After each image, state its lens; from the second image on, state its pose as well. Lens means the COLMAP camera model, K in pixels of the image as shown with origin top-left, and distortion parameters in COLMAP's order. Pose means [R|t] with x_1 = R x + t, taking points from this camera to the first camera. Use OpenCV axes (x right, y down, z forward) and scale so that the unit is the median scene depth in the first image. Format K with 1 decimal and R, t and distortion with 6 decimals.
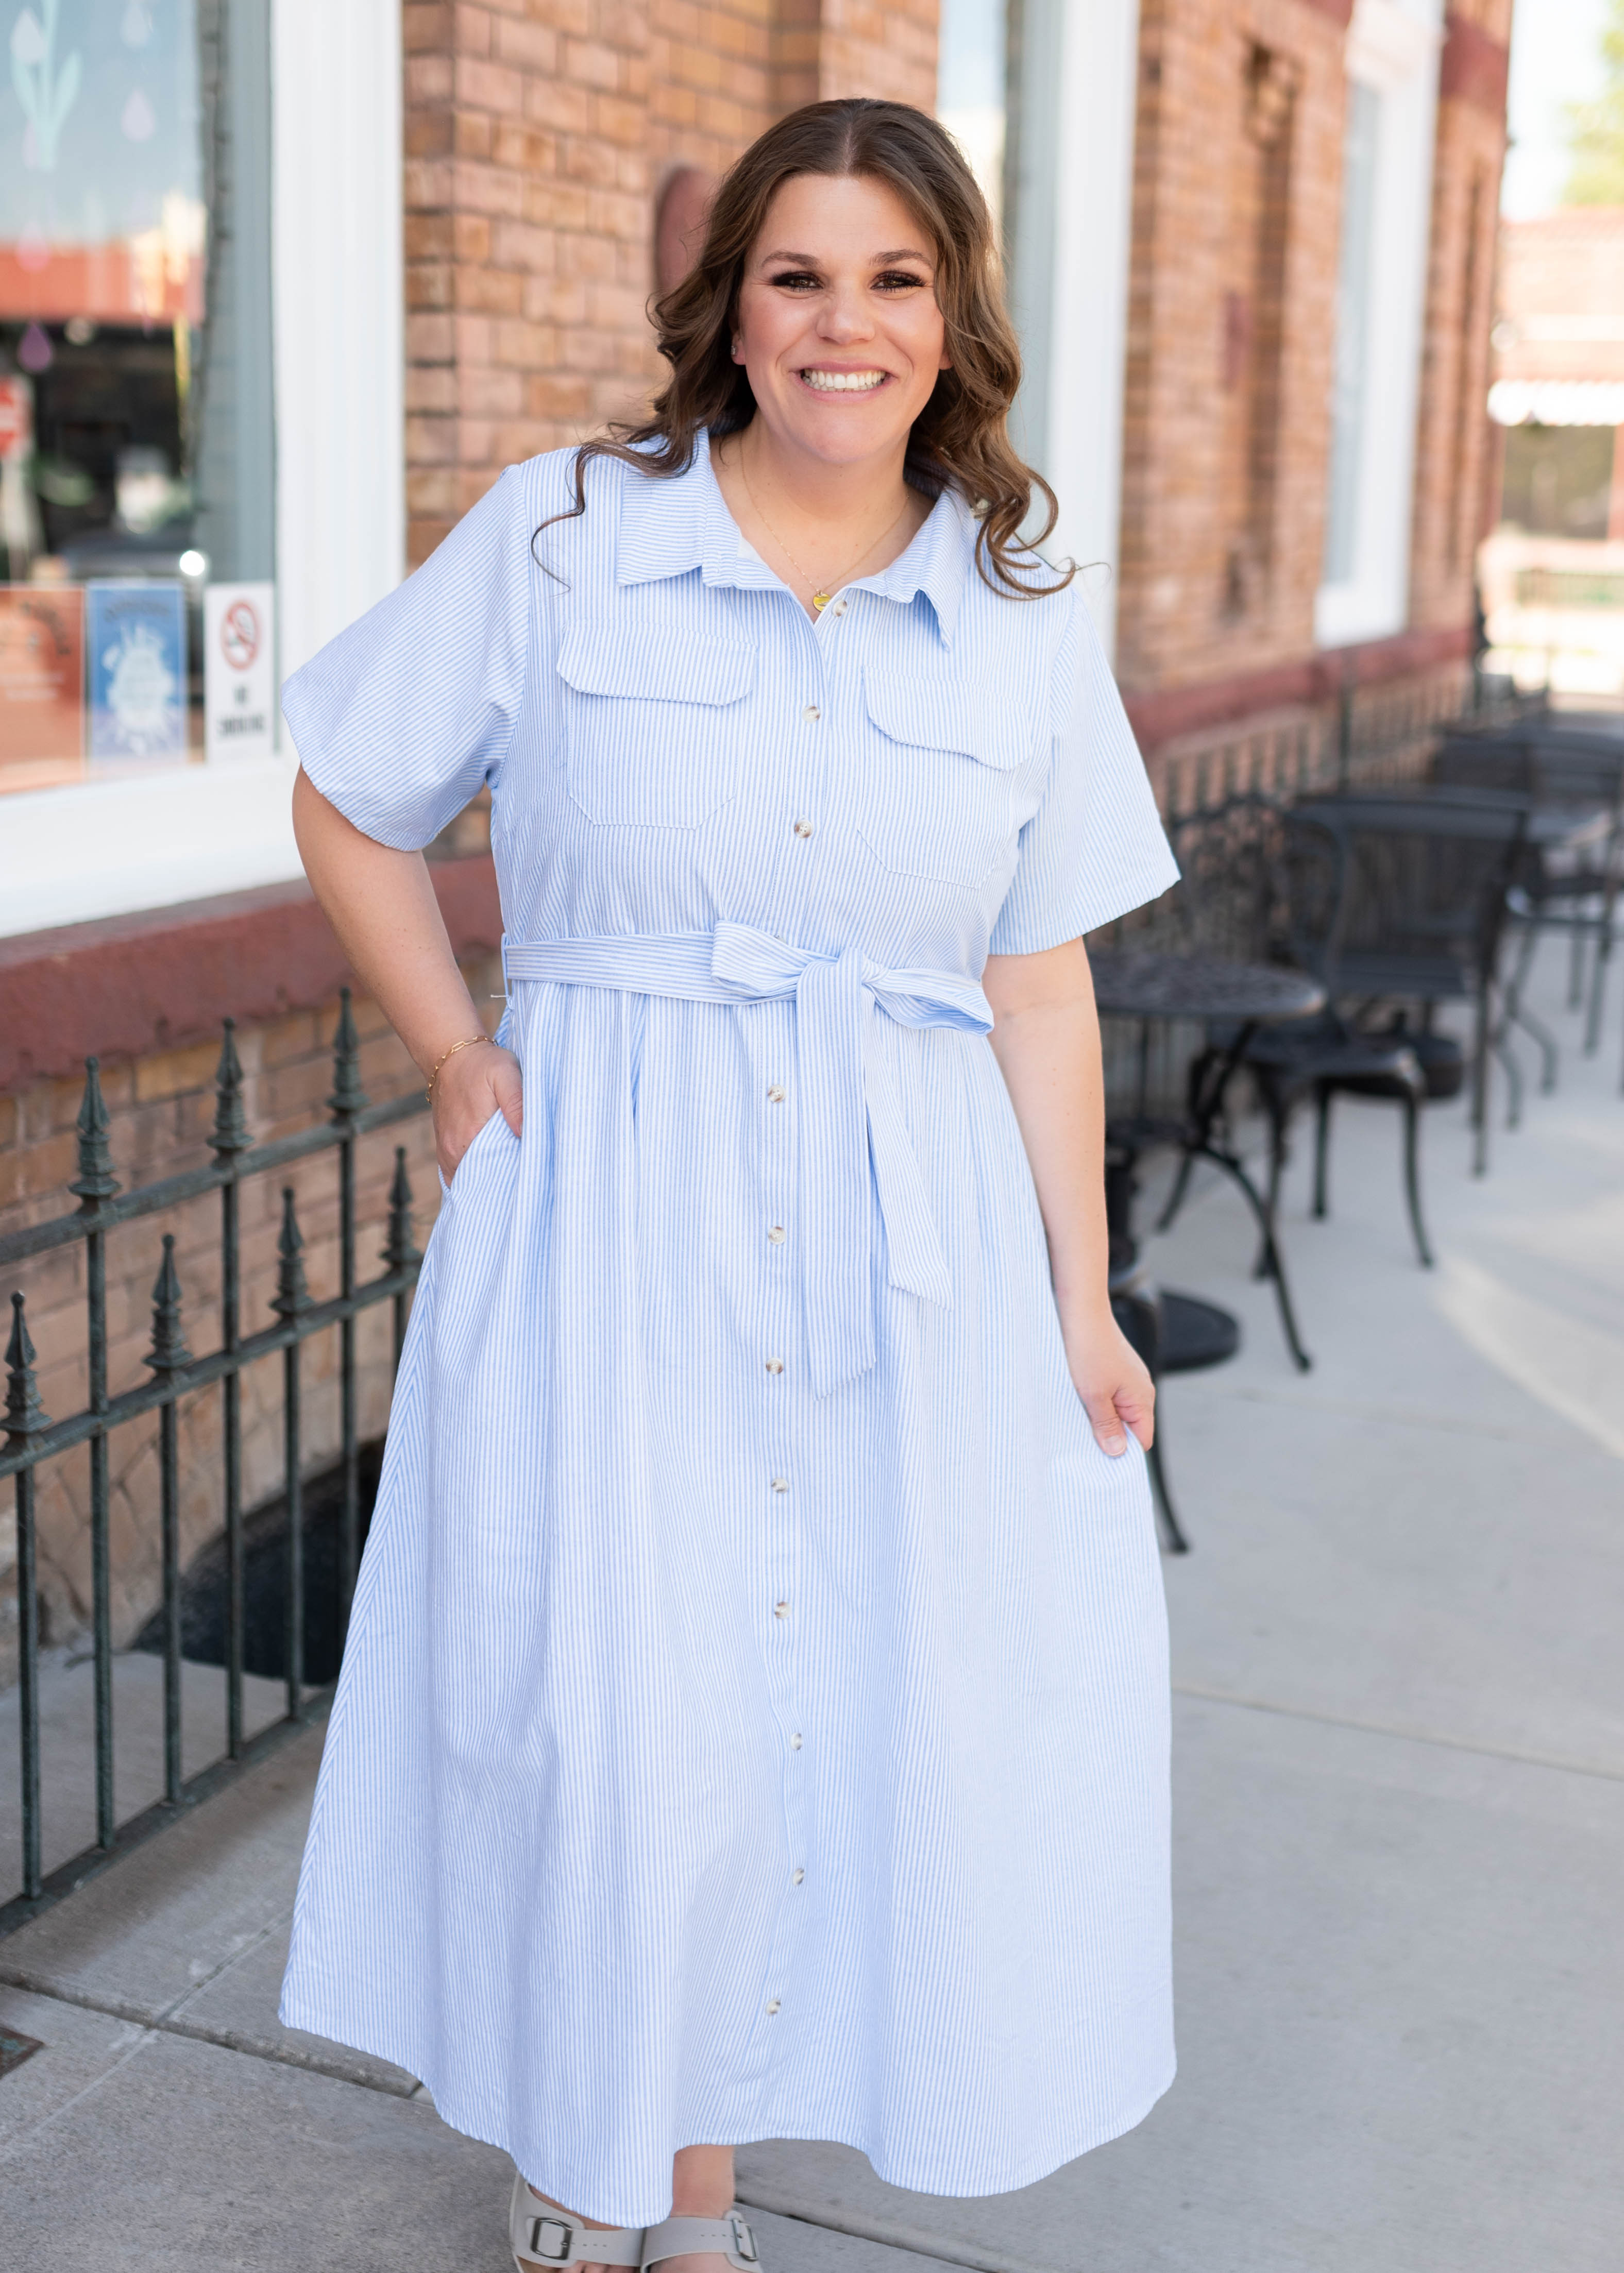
lens RADIAL K [[3056.3, 0, 815.5], [0, 3056.3, 1009.5], [0, 0, 1]] dist [0.003896, -0.013158]
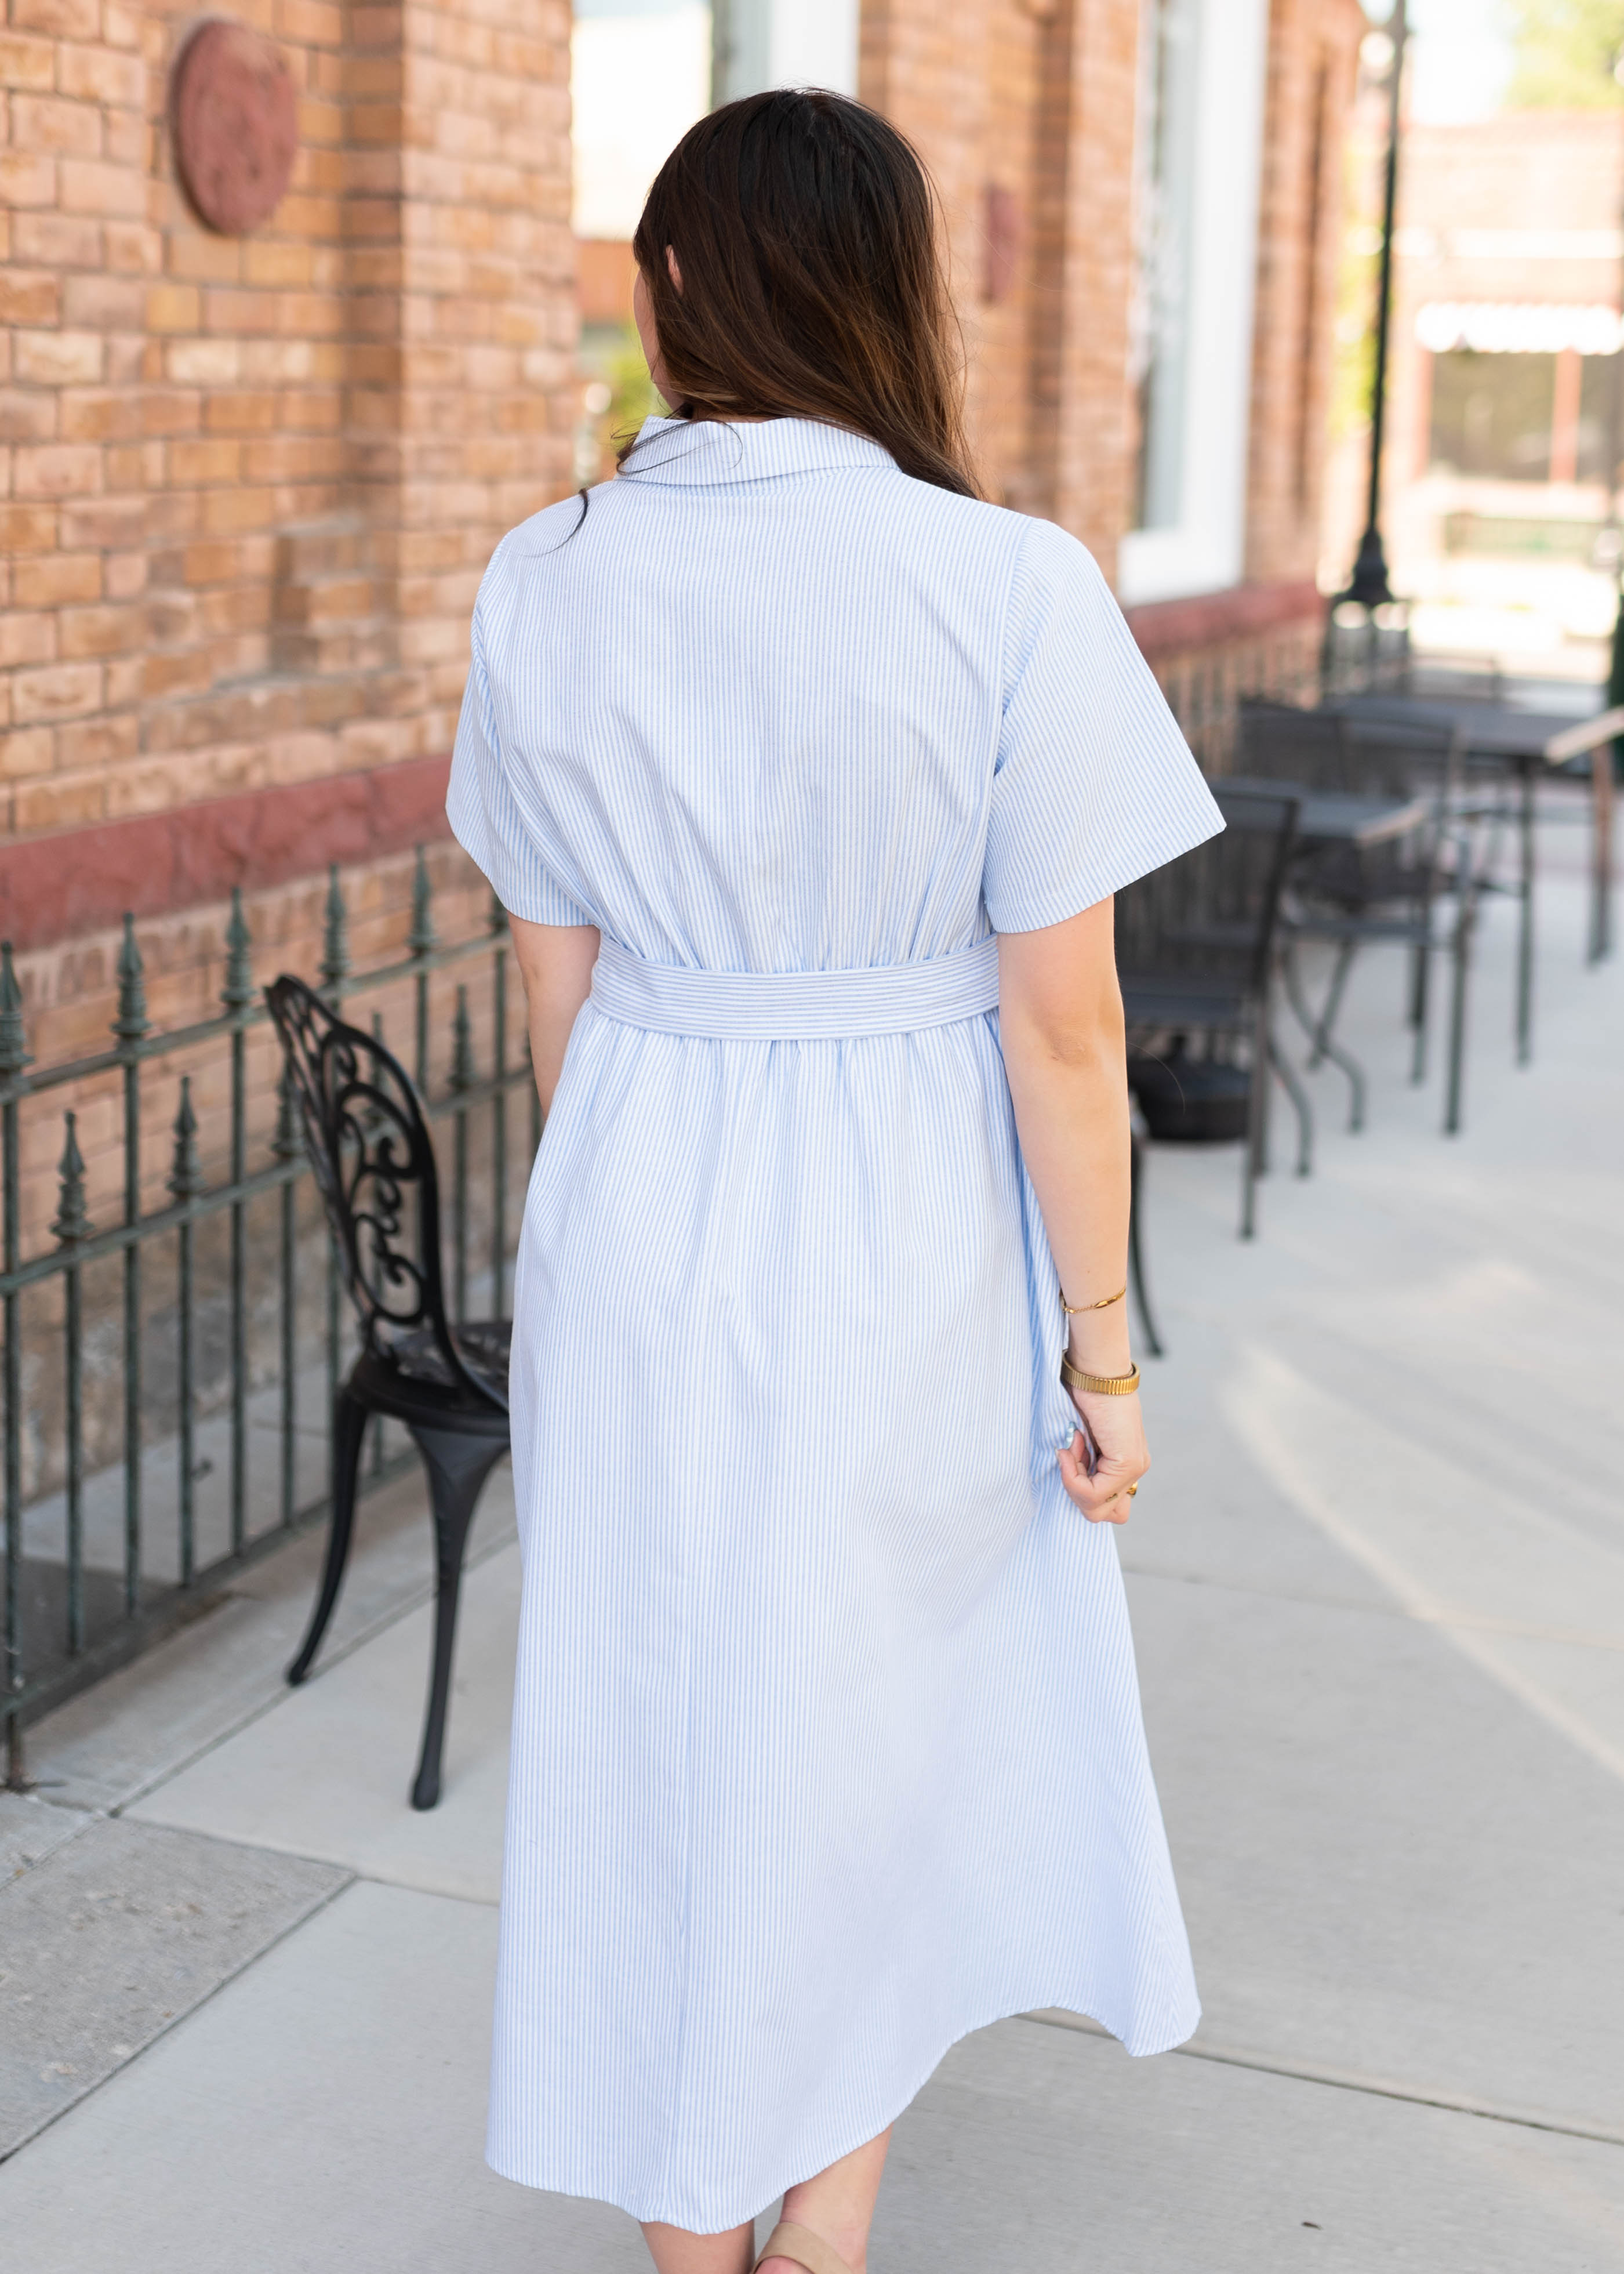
lens RADIAL K [[3402.8, 0, 838.2], [0, 3402.8, 879.9], [0, 0, 1]] dist [-0.000158, 0.017779]
pose [[0.999578, 0.000140, 0.029063, 0.114227], [0.000880, 0.999384, -0.035083, -0.015684], [-0.029050, 0.035094, 0.998962, 0.107452]]
